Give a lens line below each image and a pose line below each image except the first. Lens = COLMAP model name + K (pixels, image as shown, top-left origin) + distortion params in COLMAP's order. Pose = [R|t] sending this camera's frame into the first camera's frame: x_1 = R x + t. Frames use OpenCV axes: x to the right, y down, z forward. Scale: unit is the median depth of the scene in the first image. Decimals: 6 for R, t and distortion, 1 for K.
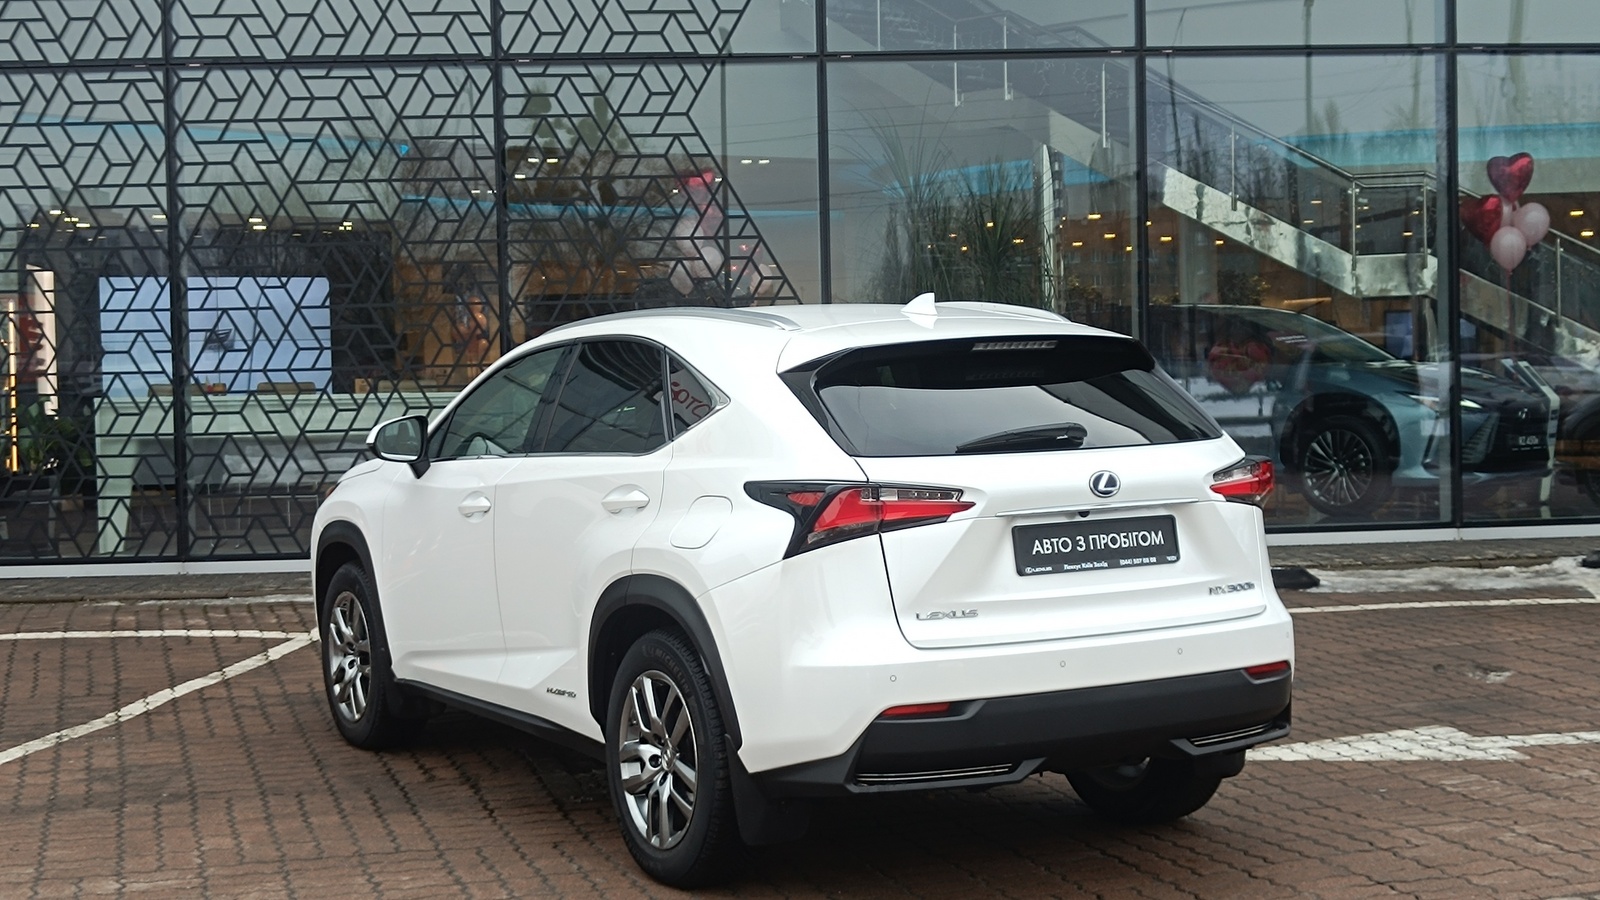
lens RADIAL K [[1116.3, 0, 794.9], [0, 1116.3, 443.6], [0, 0, 1]] dist [0.032260, -0.028583]
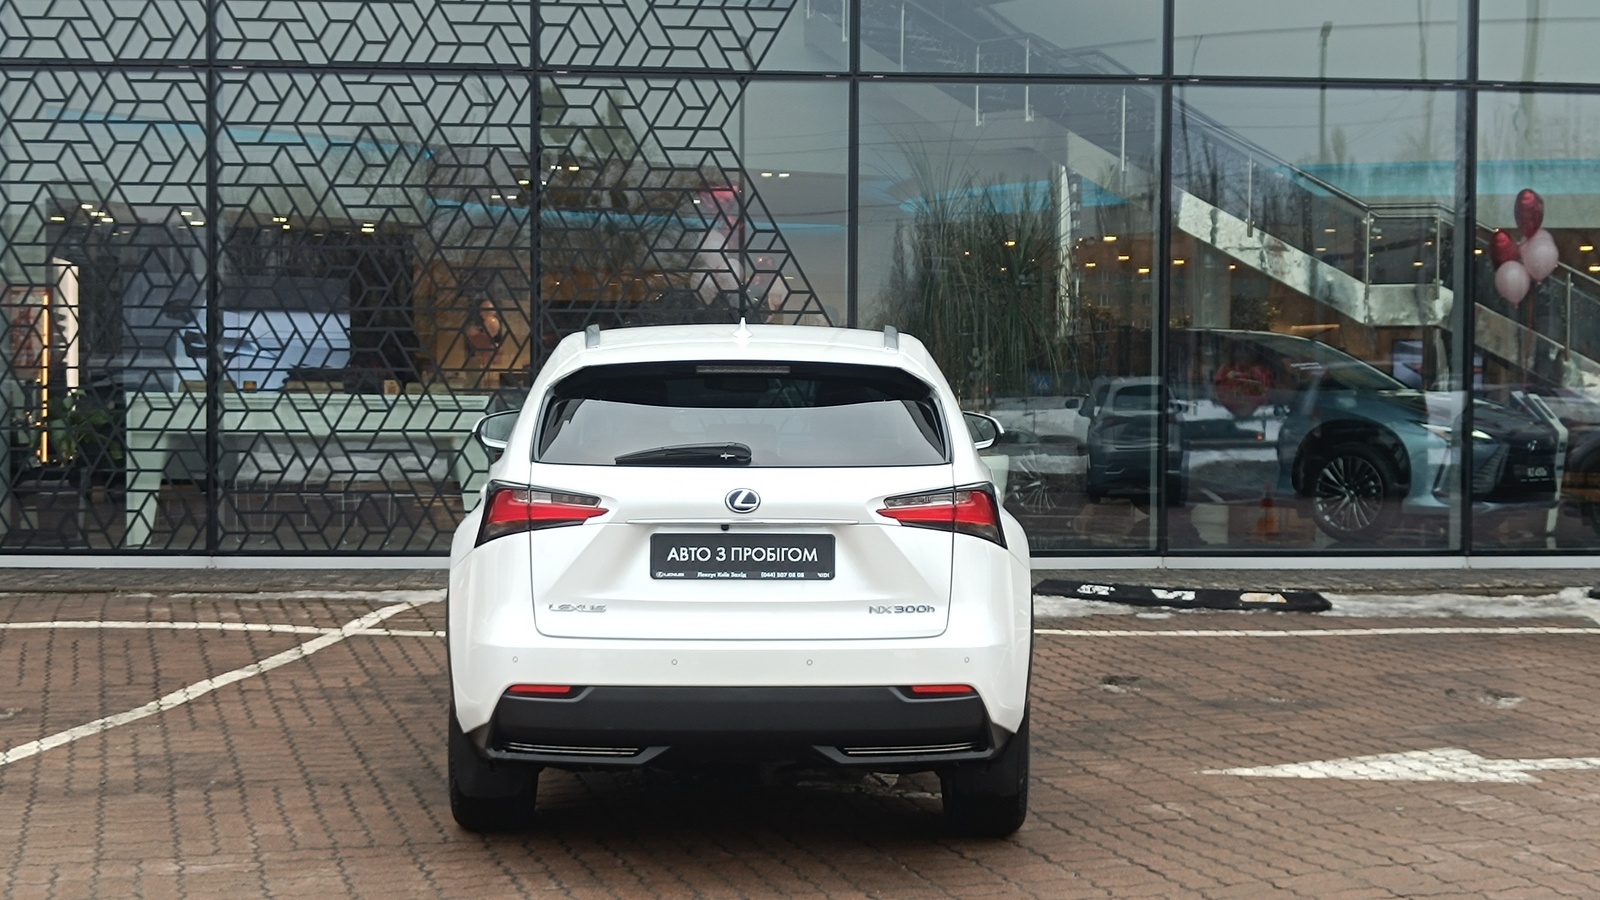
lens RADIAL K [[1115.3, 0, 800.0], [0, 1115.3, 450.0], [0, 0, 1]] dist [0.030150, -0.025420]
pose [[0.999630, 0.027035, 0.002862, -0.019198], [-0.027022, 0.999626, -0.004245, -0.000482], [-0.002976, 0.004166, 0.999987, -0.014658]]
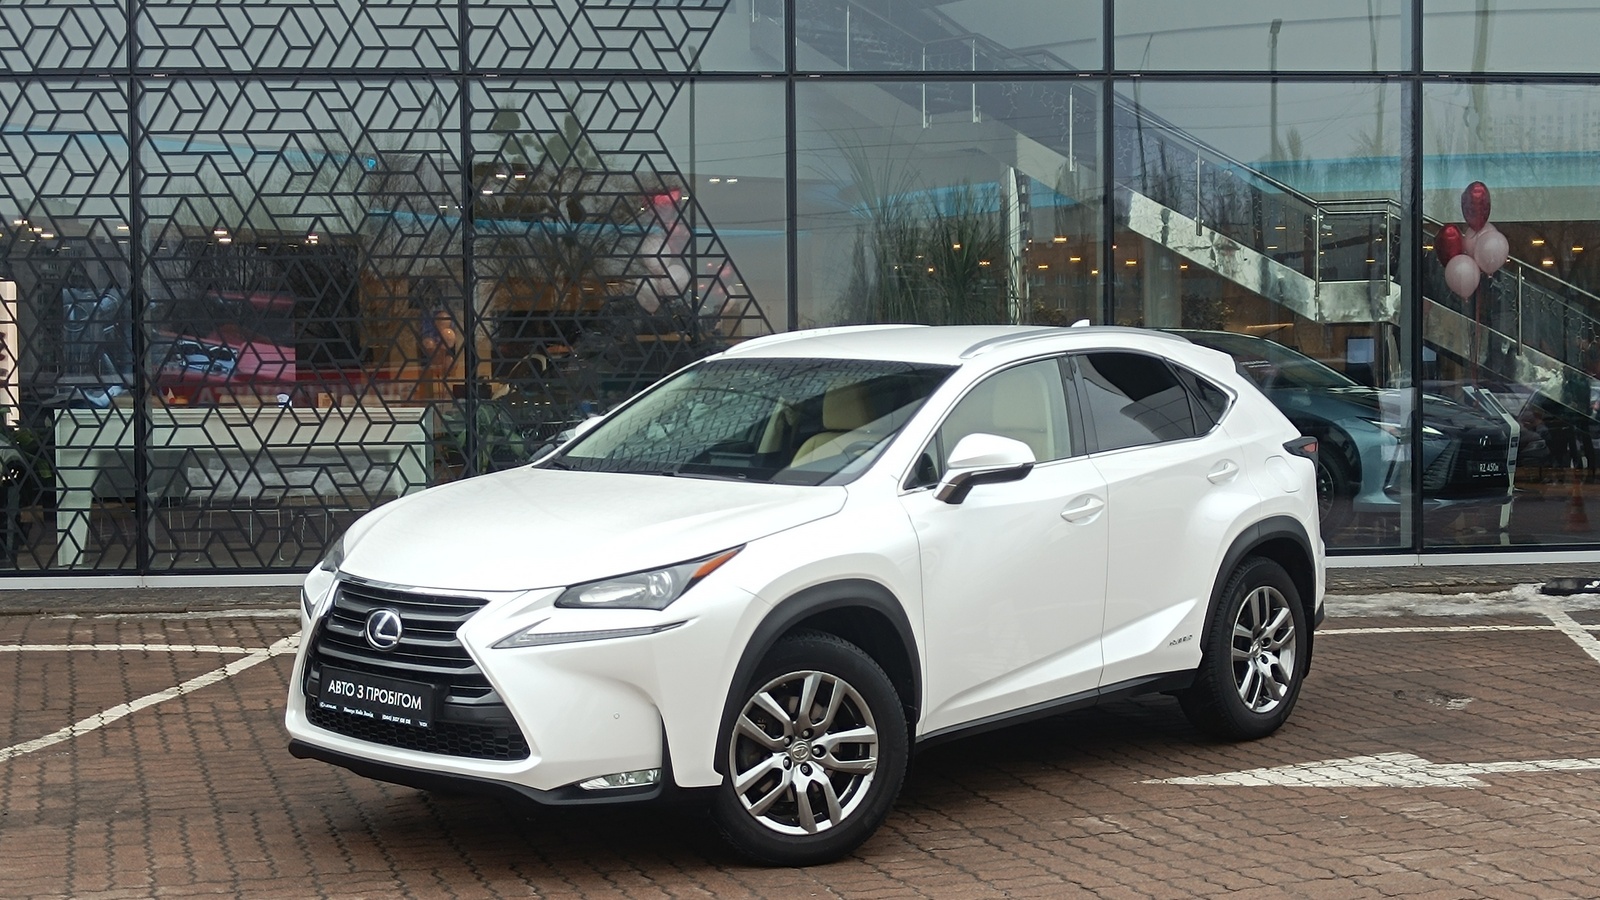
lens RADIAL K [[1111.5, 0, 770.3], [0, 1111.5, 462.1], [0, 0, 1]] dist [0.032221, -0.028494]
pose [[0.999901, 0.010748, 0.009109, 0.000705], [-0.010747, 0.999942, -0.000243, -0.000551], [-0.009111, 0.000145, 0.999958, 0.005383]]
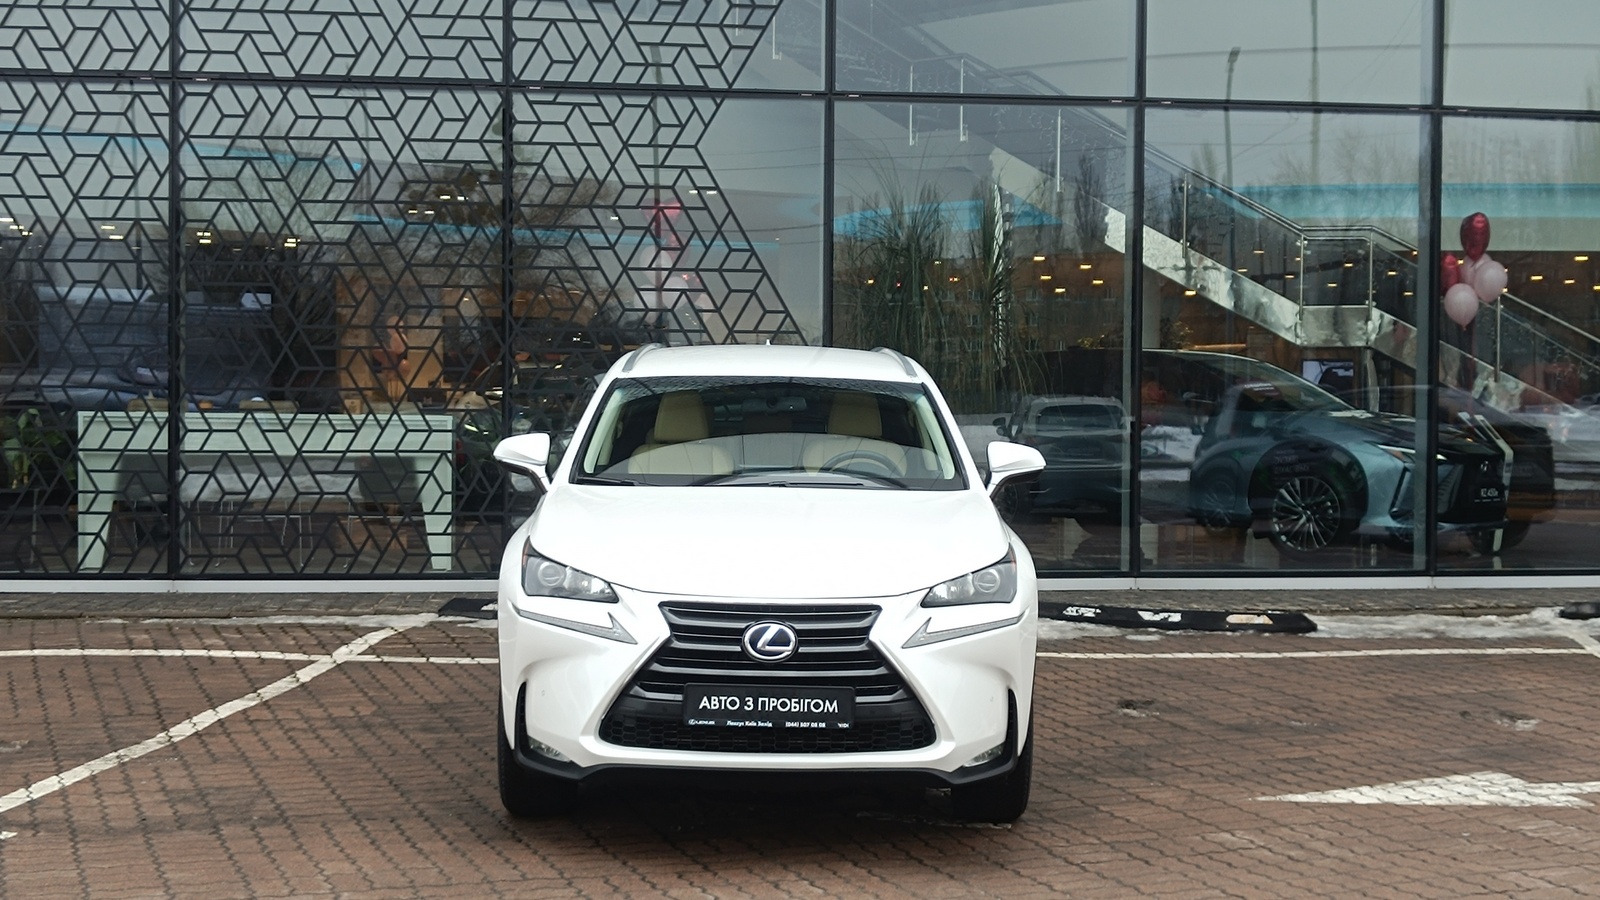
lens RADIAL K [[1119.1, 0, 715.4], [0, 1119.1, 462.3], [0, 0, 1]] dist [0.023896, -0.016403]
pose [[0.999044, 0.027339, 0.034122, -0.105140], [-0.027055, 0.999595, -0.008773, -0.002390], [-0.034348, 0.007842, 0.999379, -0.005675]]
